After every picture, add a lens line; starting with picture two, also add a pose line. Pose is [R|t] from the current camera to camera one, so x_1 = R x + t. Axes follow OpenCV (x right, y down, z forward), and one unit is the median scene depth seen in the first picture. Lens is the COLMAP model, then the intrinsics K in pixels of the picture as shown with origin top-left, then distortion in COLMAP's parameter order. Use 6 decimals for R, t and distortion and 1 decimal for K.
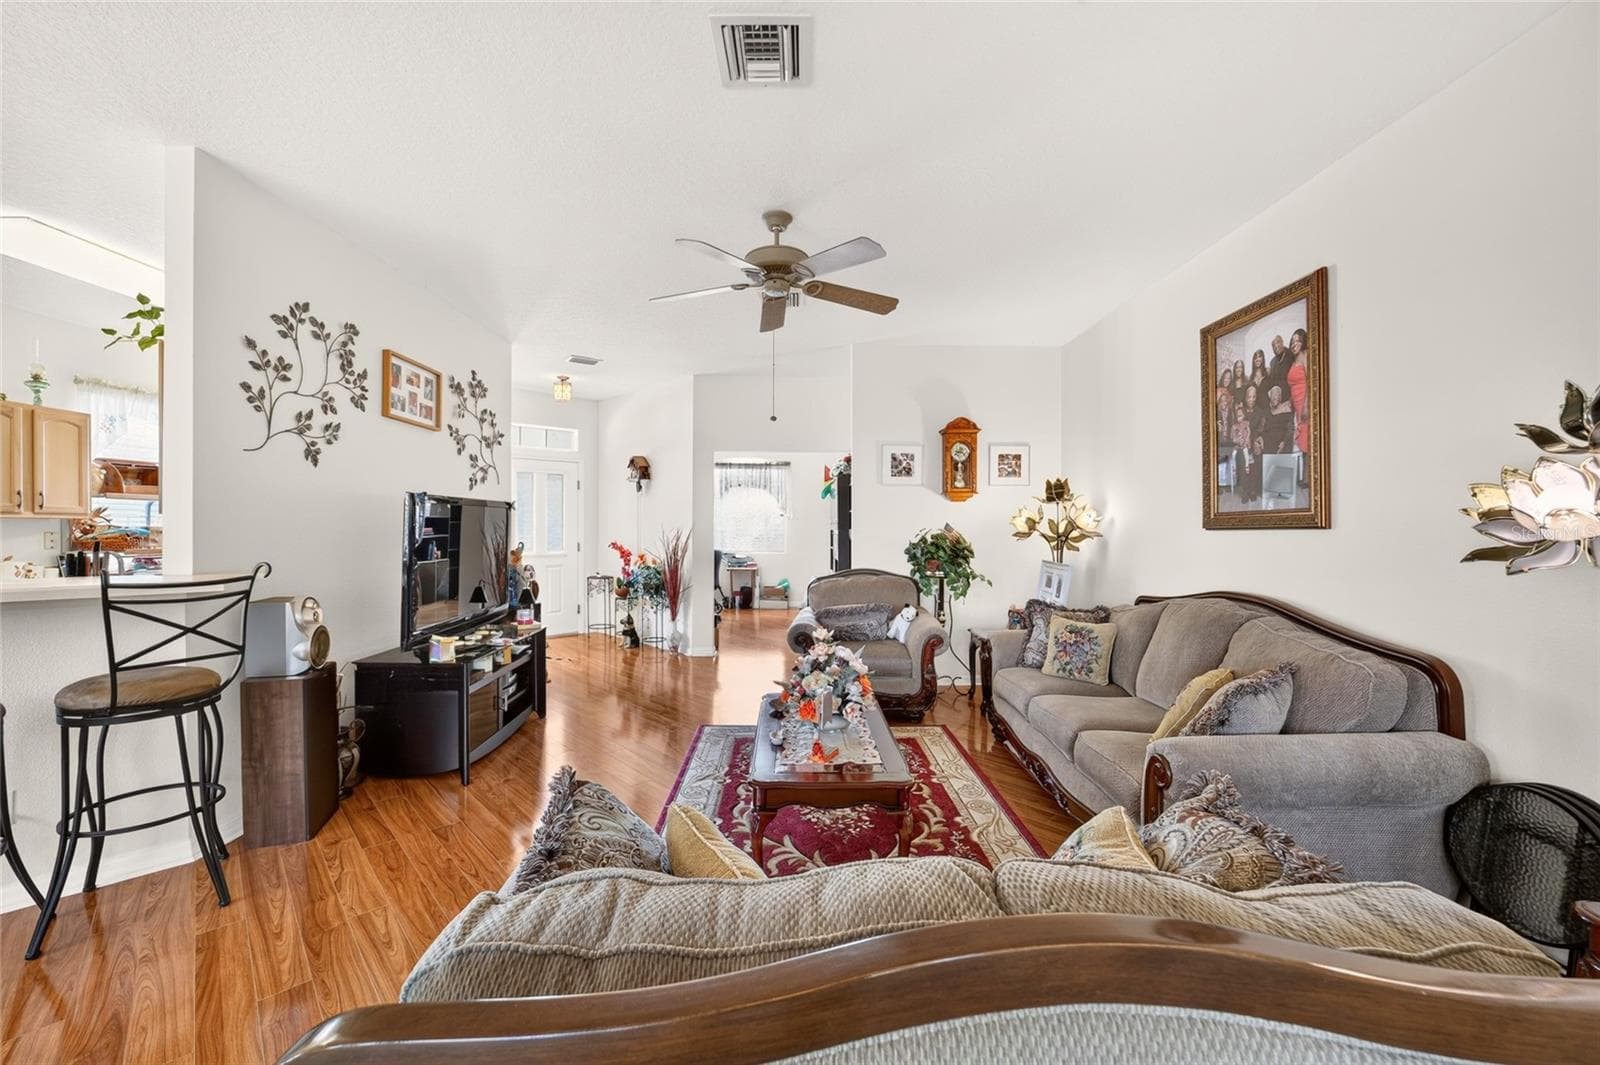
lens RADIAL K [[629.2, 0, 805.8], [0, 629.2, 530.9], [0, 0, 1]] dist [-0.024758, 0.003295]
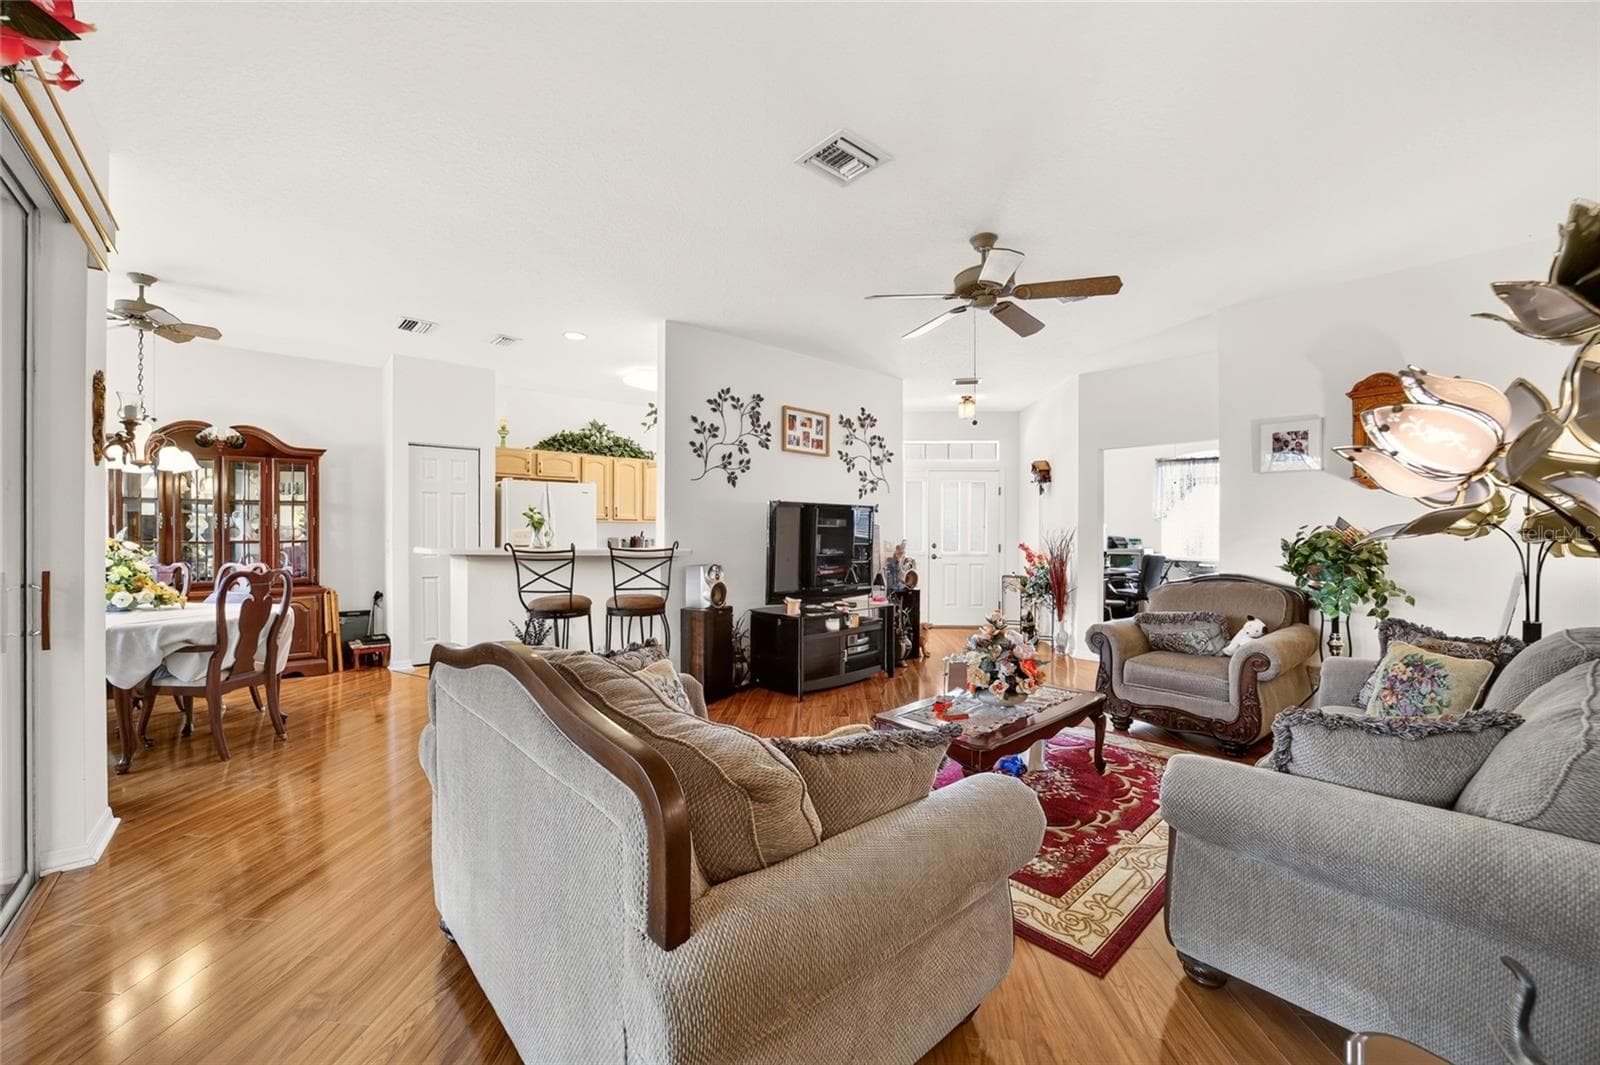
lens RADIAL K [[629.2, 0, 794.1], [0, 629.2, 539.0], [0, 0, 1]] dist [-0.024758, 0.003295]
pose [[0.662676, 0.007860, -0.748865, 0.521224], [-0.009049, 0.999956, 0.002487, 0.026036], [0.748851, 0.005129, 0.662718, 0.021379]]
